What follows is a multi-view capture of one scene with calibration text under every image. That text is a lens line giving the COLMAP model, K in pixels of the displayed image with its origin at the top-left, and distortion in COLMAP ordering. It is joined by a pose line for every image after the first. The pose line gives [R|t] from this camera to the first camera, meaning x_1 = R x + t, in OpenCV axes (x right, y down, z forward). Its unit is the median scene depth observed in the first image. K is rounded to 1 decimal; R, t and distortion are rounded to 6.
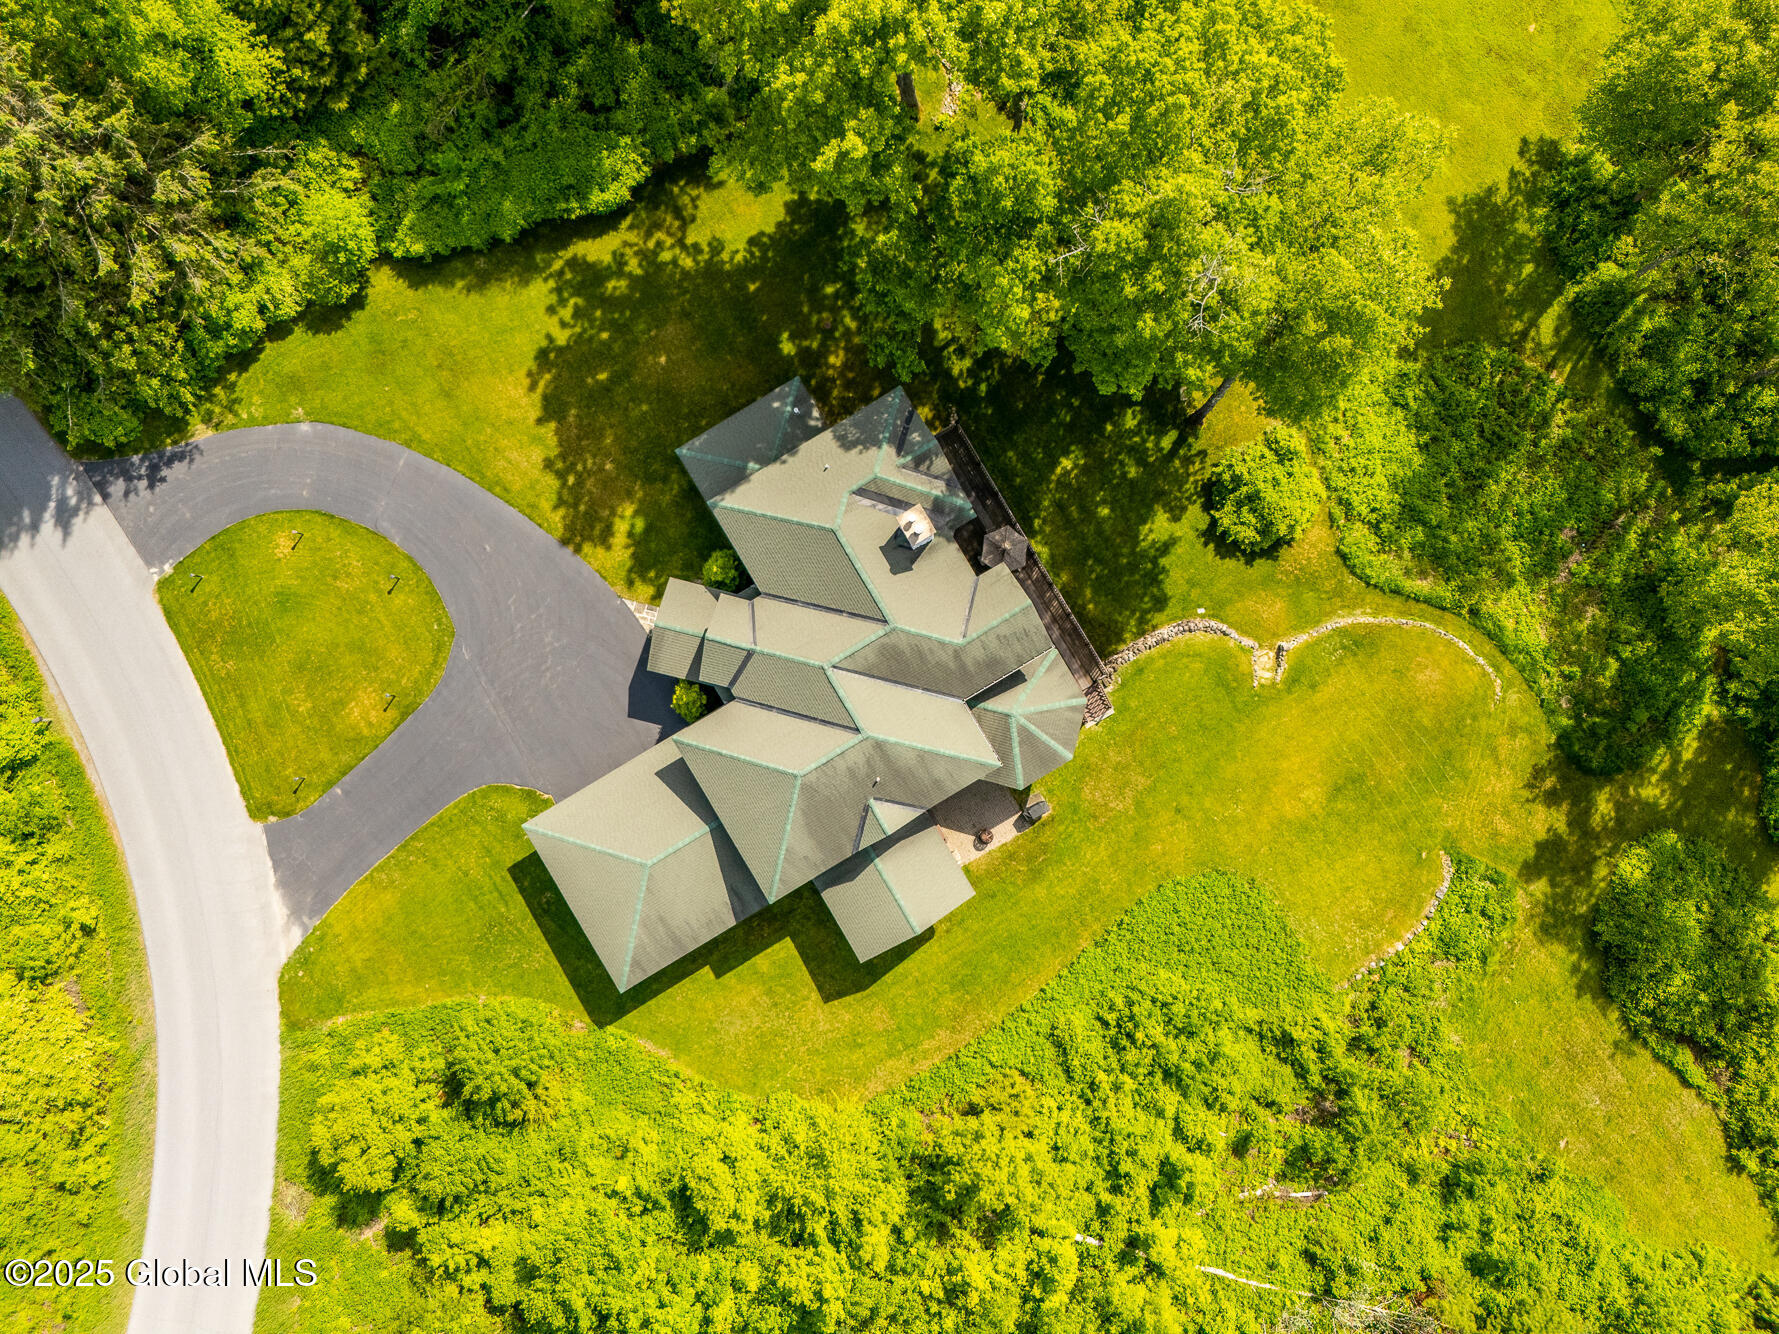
lens RADIAL K [[1308.1, 0, 897.7], [0, 1308.1, 659.0], [0, 0, 1]] dist [0.063964, -0.058806]
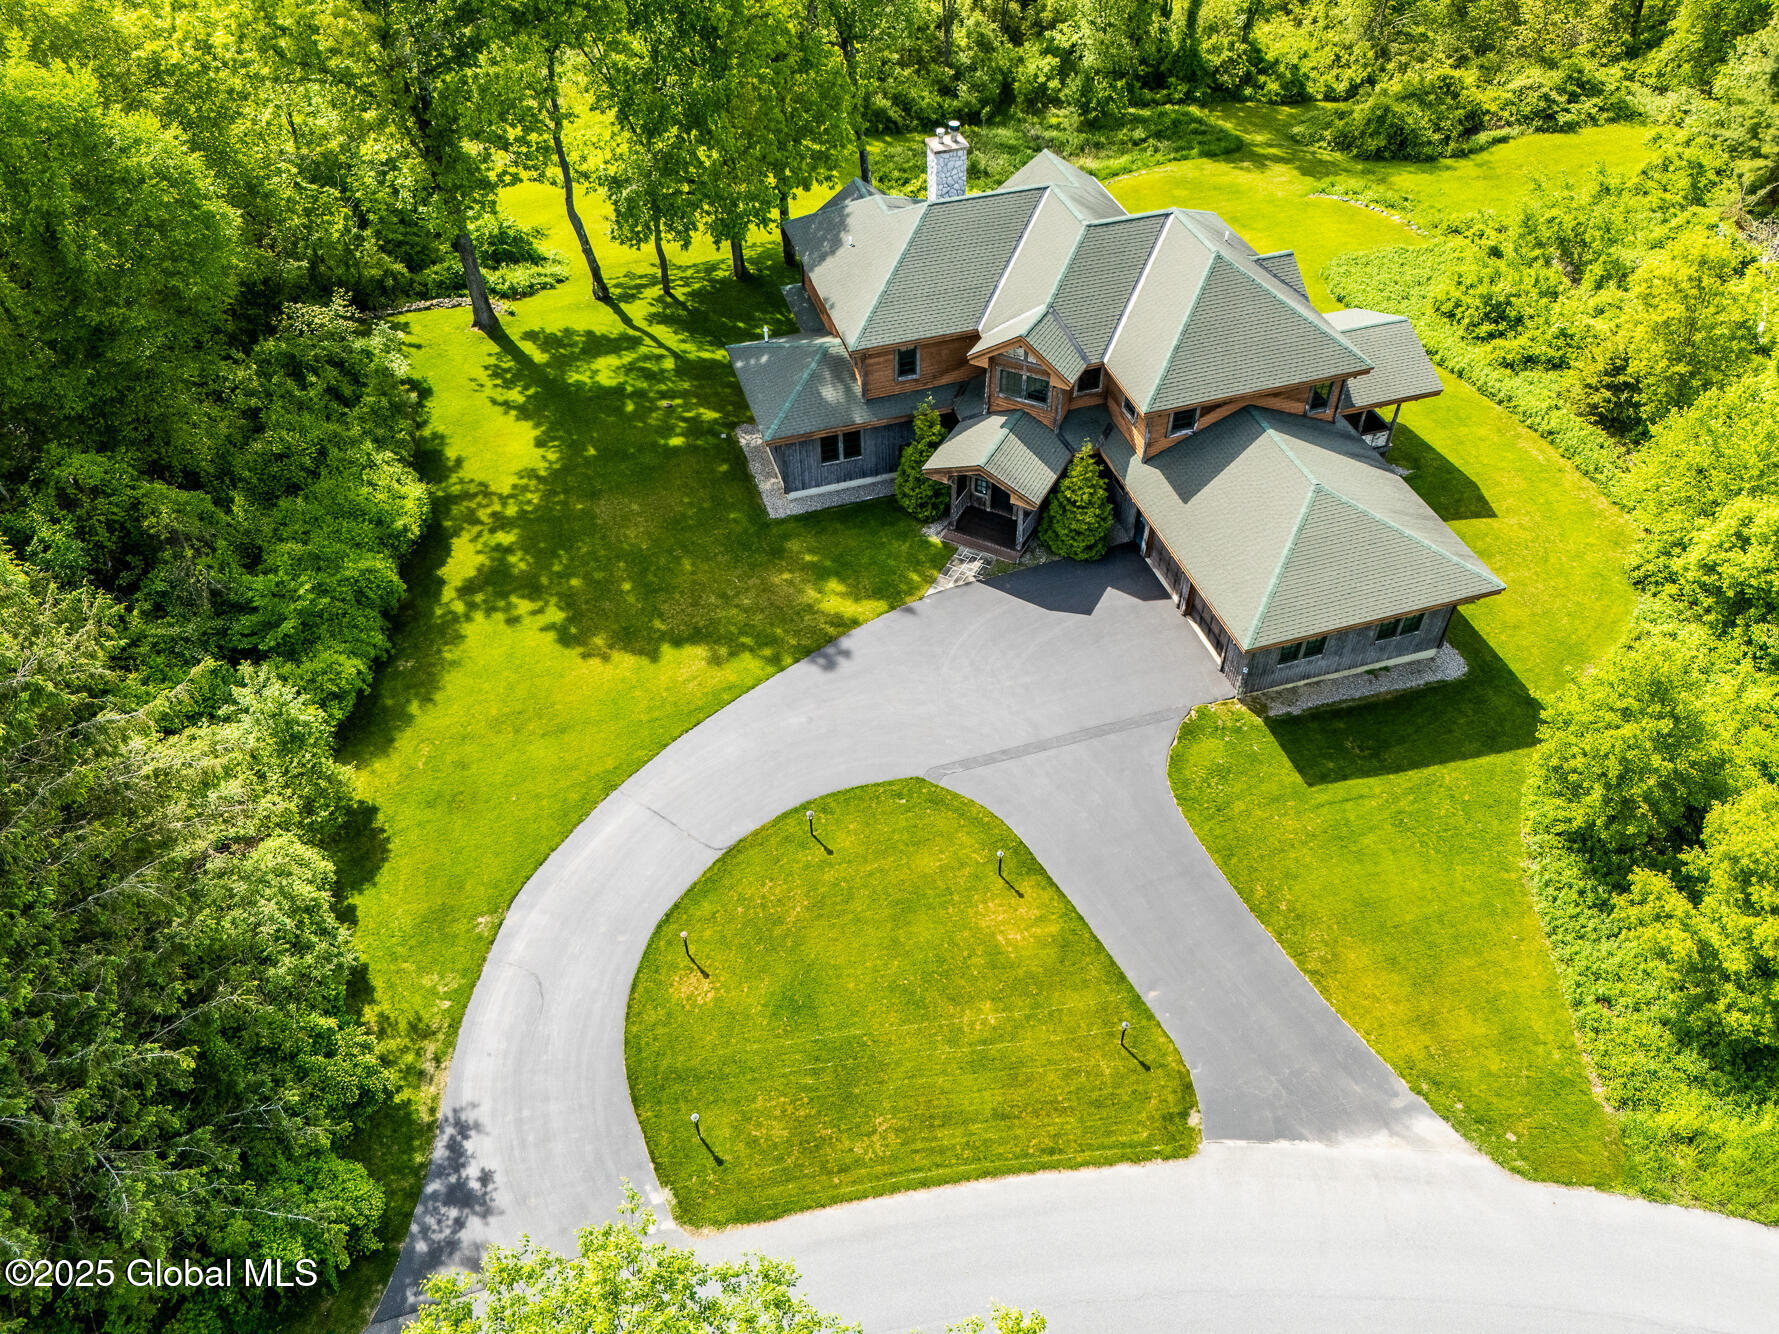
lens RADIAL K [[1308.1, 0, 897.7], [0, 1308.1, 659.0], [0, 0, 1]] dist [0.063964, -0.058806]
pose [[0.235542, -0.676374, 0.697882, -0.734491], [0.971839, 0.158788, -0.174111, 0.070415], [0.006949, 0.719239, 0.694728, 0.518464]]
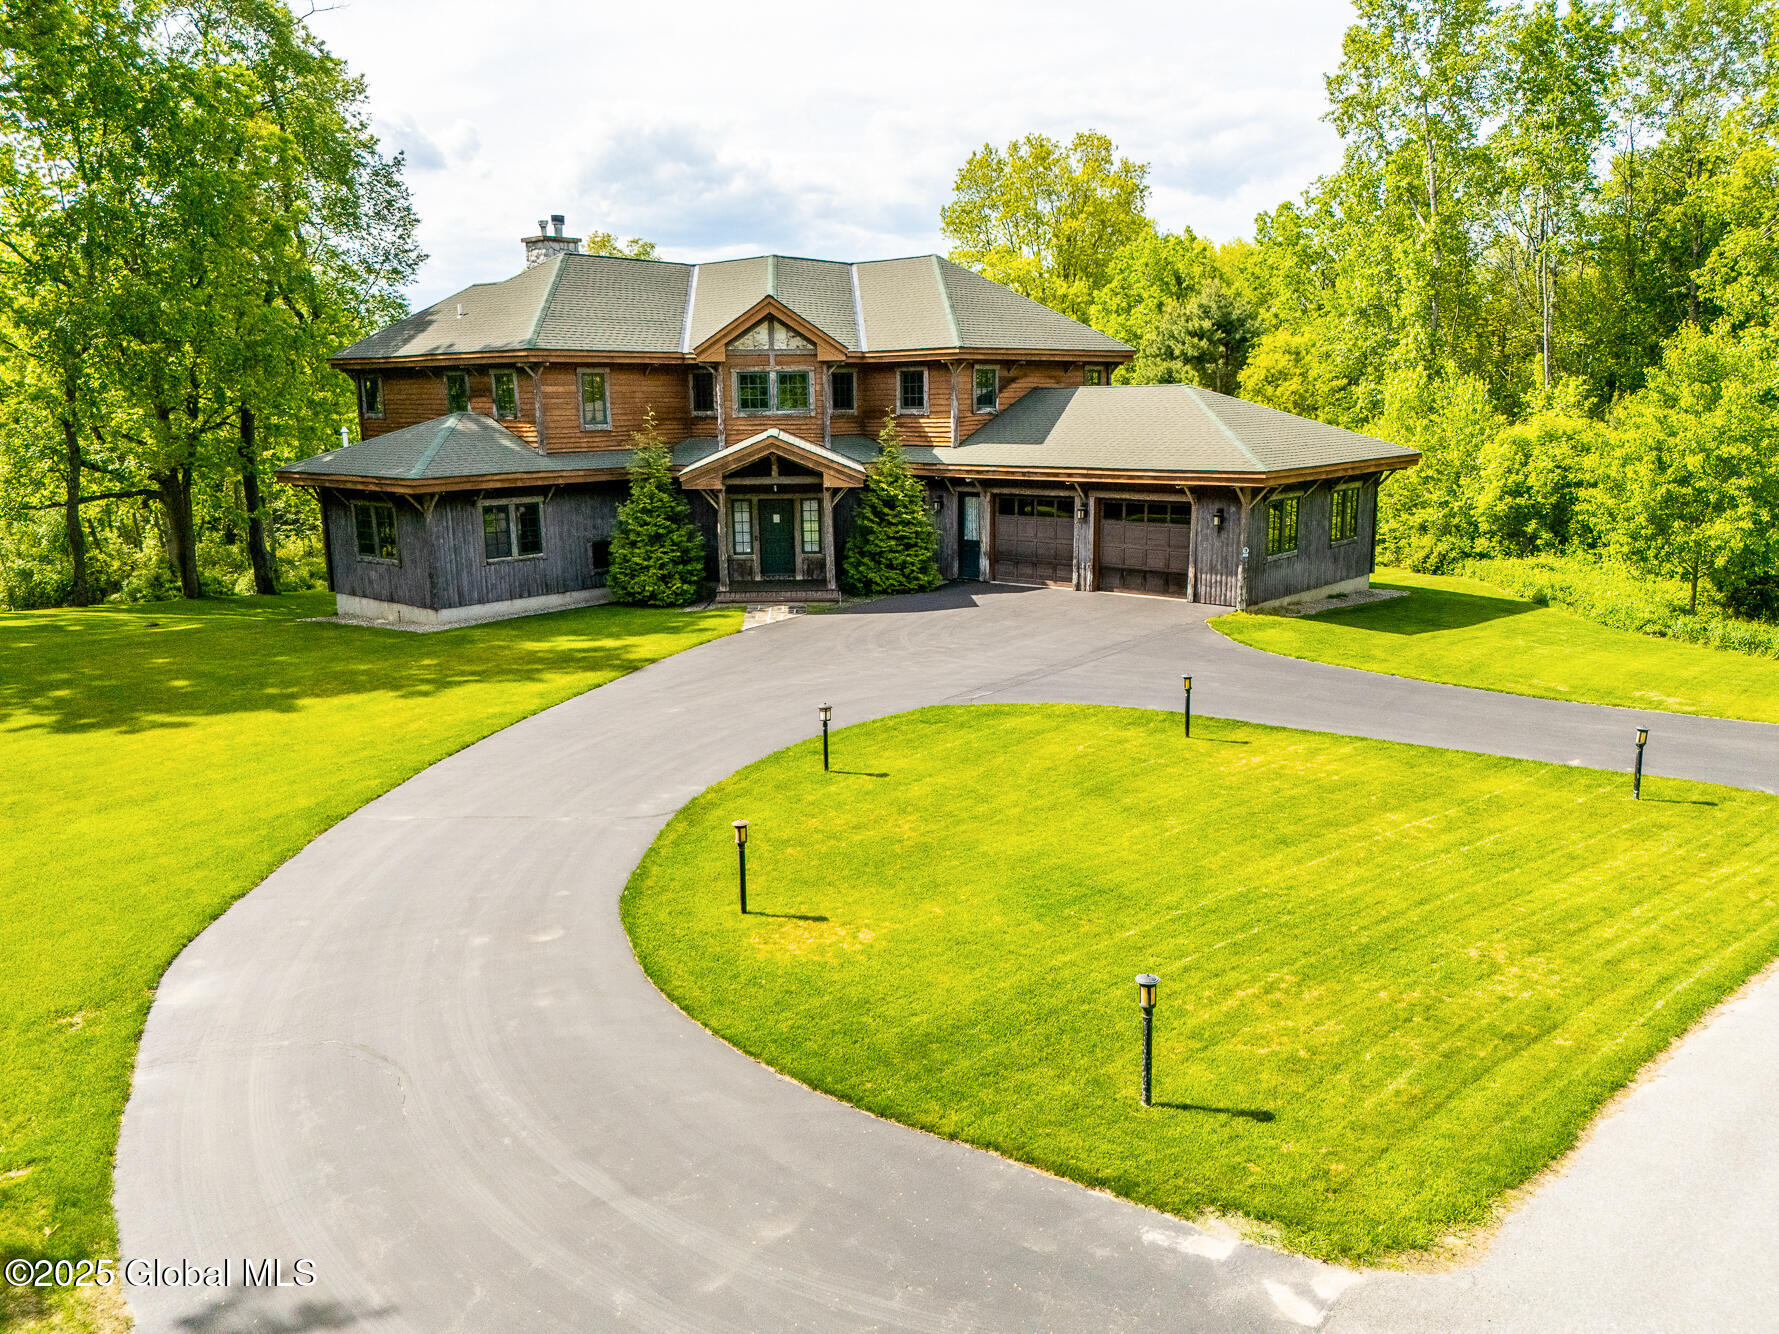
lens RADIAL K [[1308.1, 0, 897.7], [0, 1308.1, 659.0], [0, 0, 1]] dist [0.063964, -0.058806]
pose [[-0.309044, -0.176939, 0.934443, -0.651159], [0.951028, -0.063848, 0.302439, -0.130860], [0.006149, 0.982149, 0.188006, 0.914417]]
